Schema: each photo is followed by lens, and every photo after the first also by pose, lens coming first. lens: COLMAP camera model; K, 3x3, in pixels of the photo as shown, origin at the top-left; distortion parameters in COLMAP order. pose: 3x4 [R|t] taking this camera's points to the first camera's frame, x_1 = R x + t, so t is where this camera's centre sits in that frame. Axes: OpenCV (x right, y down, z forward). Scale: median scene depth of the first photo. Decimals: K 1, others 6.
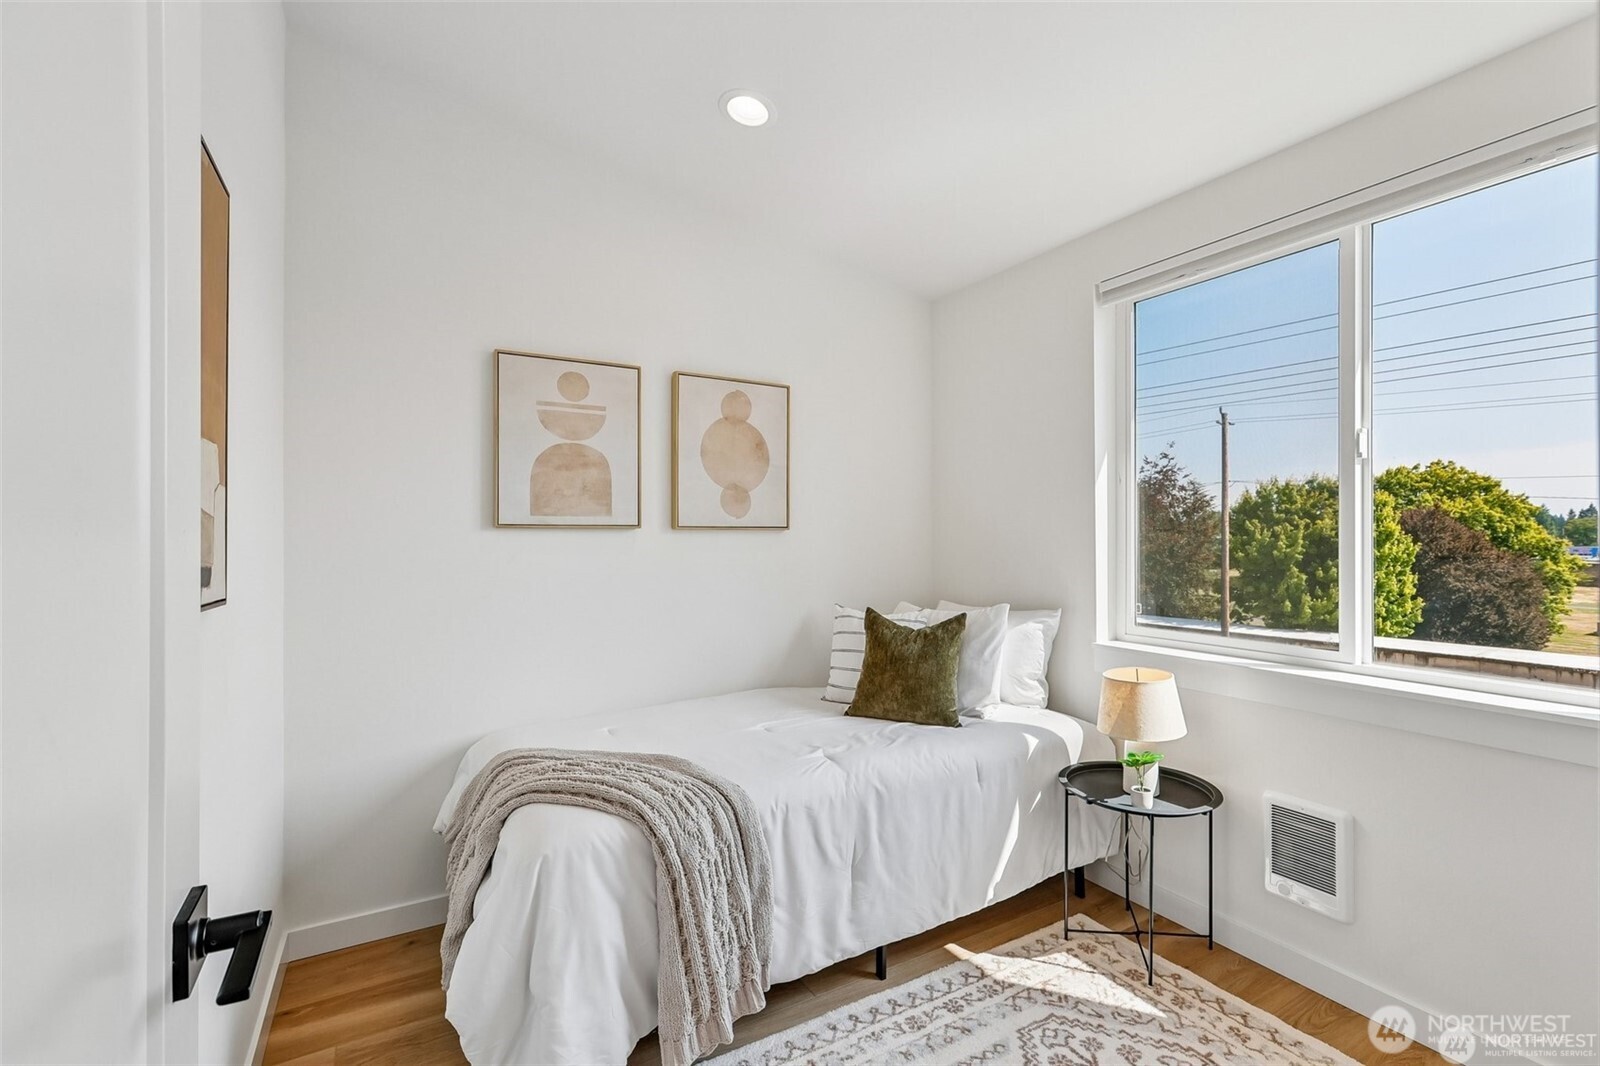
lens RADIAL K [[713.8, 0, 800.9], [0, 713.8, 536.7], [0, 0, 1]] dist [-0.002292, 0.000990]
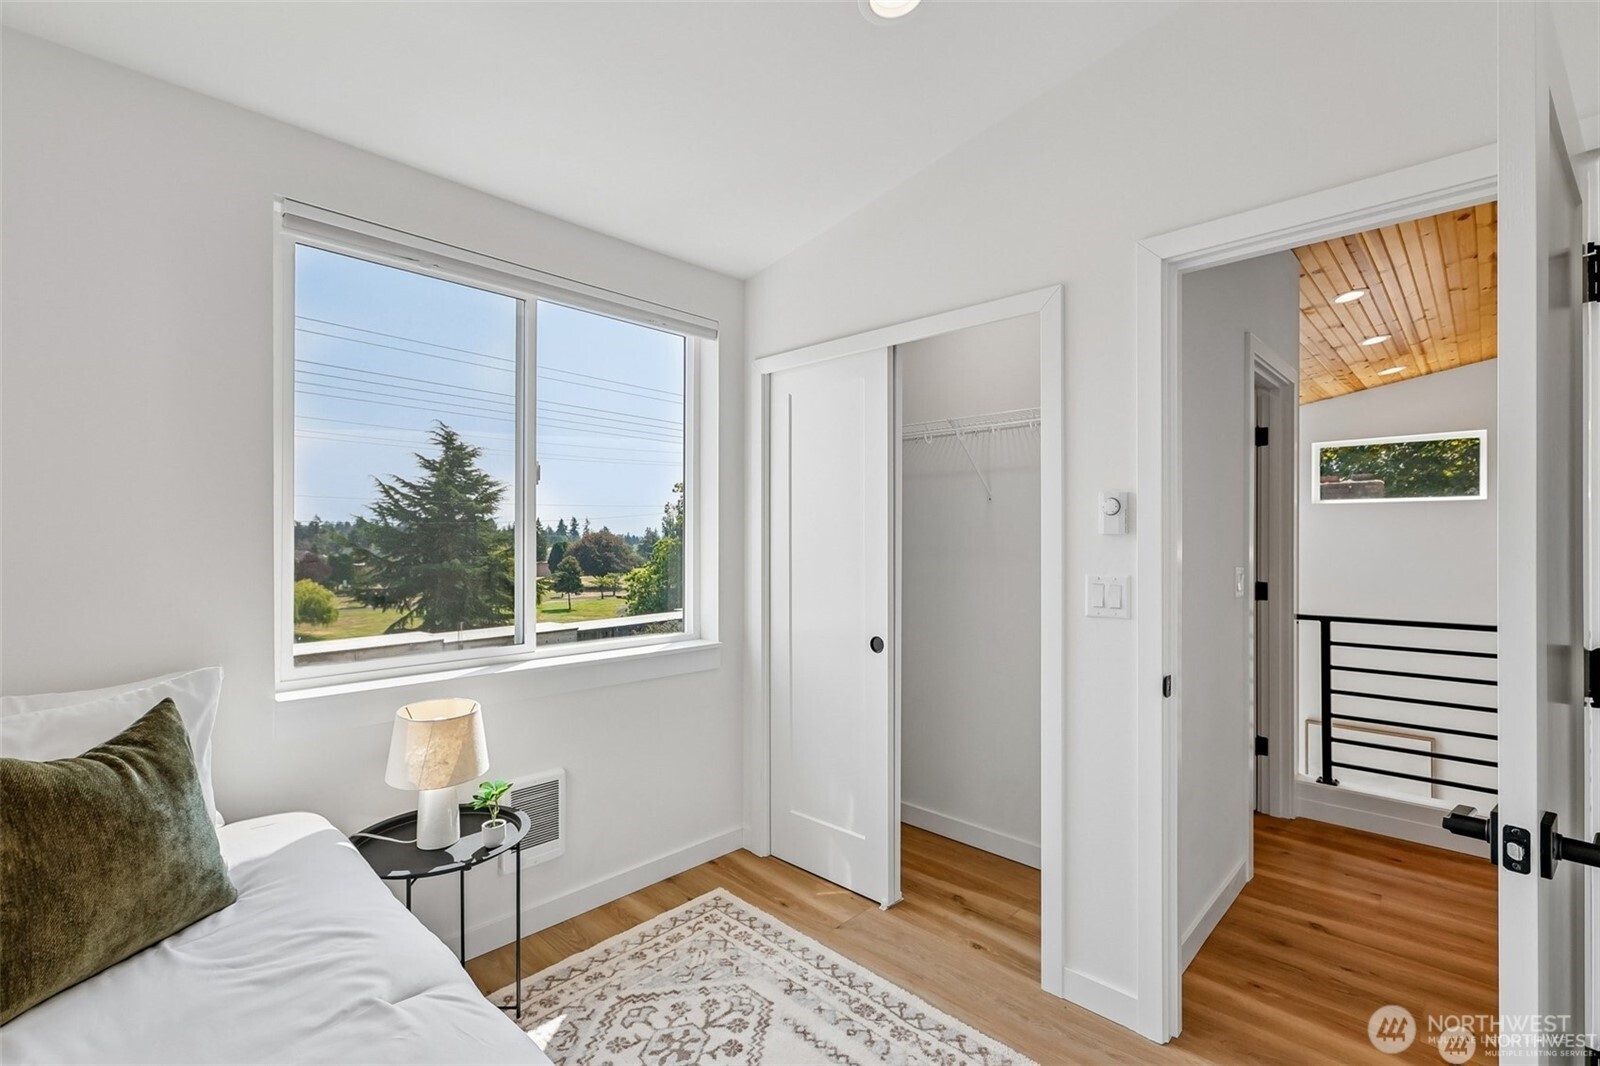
lens RADIAL K [[713.8, 0, 805.0], [0, 713.8, 535.9], [0, 0, 1]] dist [-0.002292, 0.000990]
pose [[-0.270798, 0.001879, 0.962634, -0.534212], [-0.005409, 0.999979, -0.003473, -0.019453], [-0.962621, -0.006148, -0.270782, 0.876327]]
